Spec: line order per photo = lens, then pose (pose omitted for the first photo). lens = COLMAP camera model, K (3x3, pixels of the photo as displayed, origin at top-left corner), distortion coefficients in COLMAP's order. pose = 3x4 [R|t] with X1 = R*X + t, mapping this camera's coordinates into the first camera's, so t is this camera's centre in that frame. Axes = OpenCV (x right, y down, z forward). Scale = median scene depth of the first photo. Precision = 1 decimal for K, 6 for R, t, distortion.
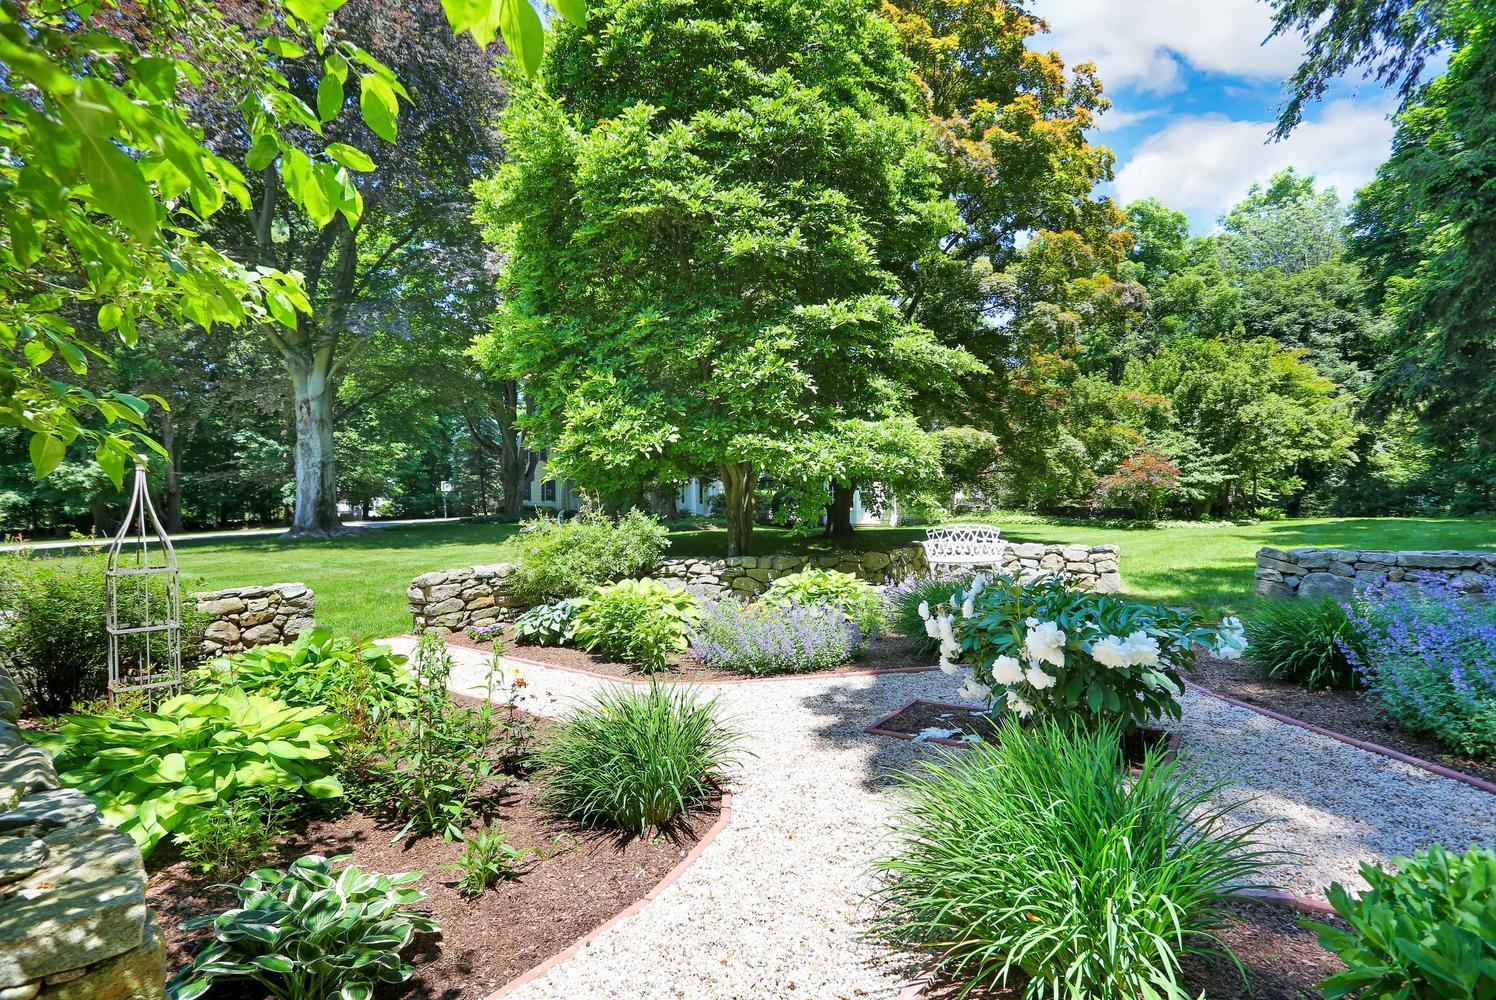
lens RADIAL K [[692.7, 0, 743.1], [0, 692.7, 504.8], [0, 0, 1]] dist [-0.030454, 0.000708]
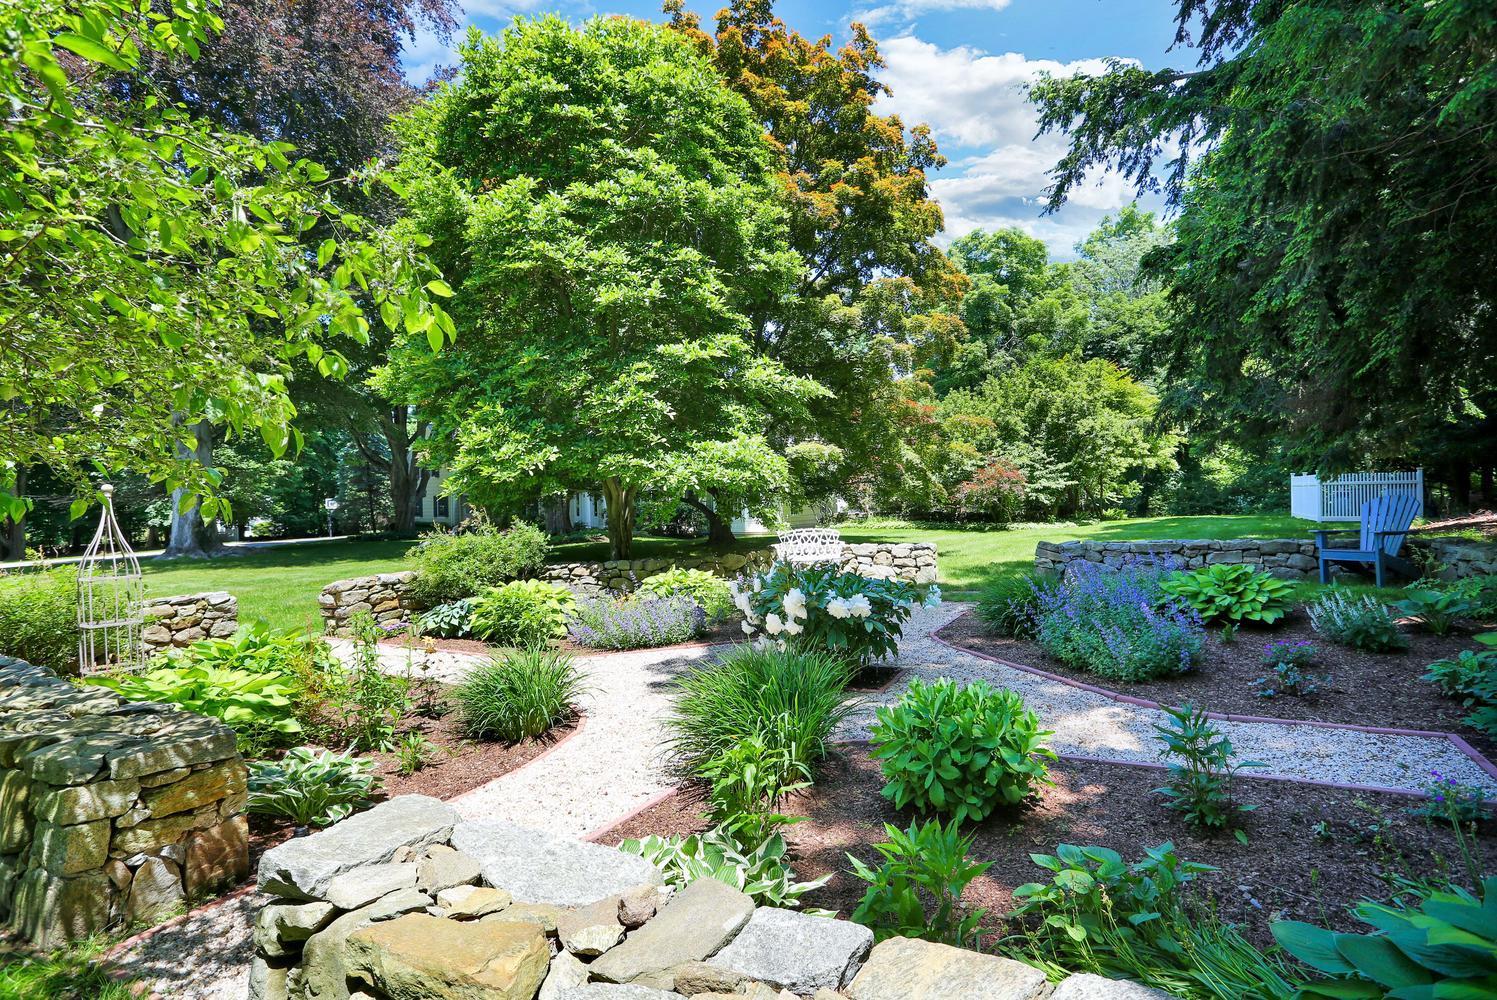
lens RADIAL K [[704.7, 0, 730.0], [0, 704.7, 512.0], [0, 0, 1]] dist [-0.092294, 0.063264]
pose [[0.992543, -0.019475, 0.120330, 0.047293], [0.020208, 0.999784, -0.004878, 0.004013], [-0.120209, 0.007273, 0.992722, -0.196122]]
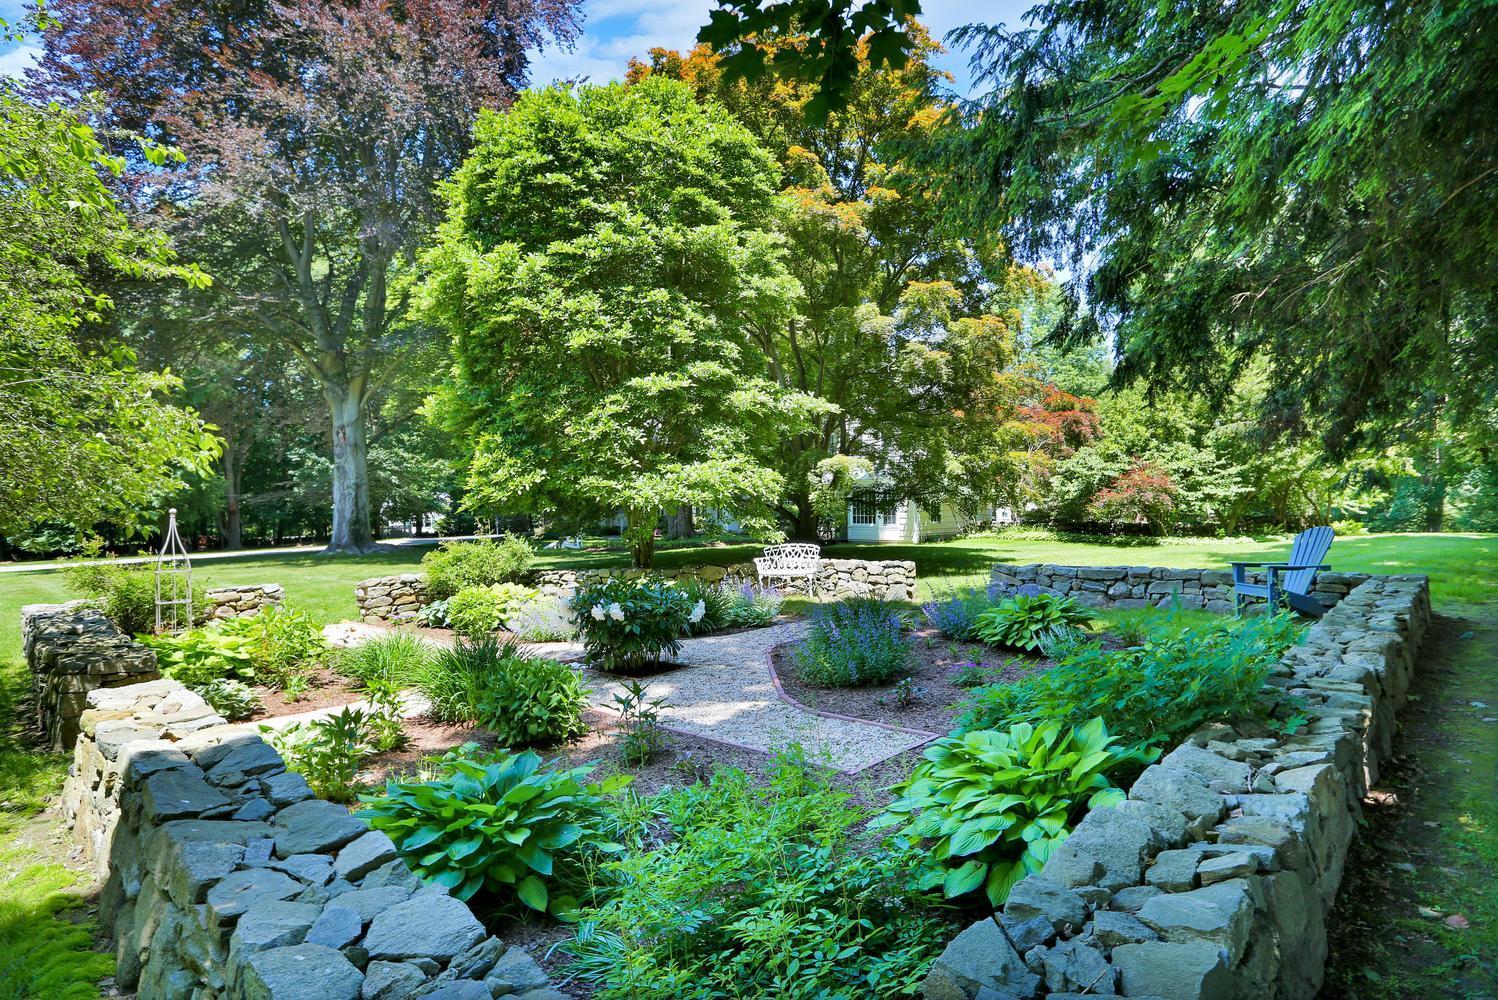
lens RADIAL K [[813.2, 0, 752.9], [0, 813.2, 505.4], [0, 0, 1]] dist [-0.054338, 0.045526]
pose [[0.991199, -0.006426, -0.132227, 0.513584], [0.004599, 0.999890, -0.014122, -0.022893], [0.132303, 0.013390, 0.991119, -0.506919]]
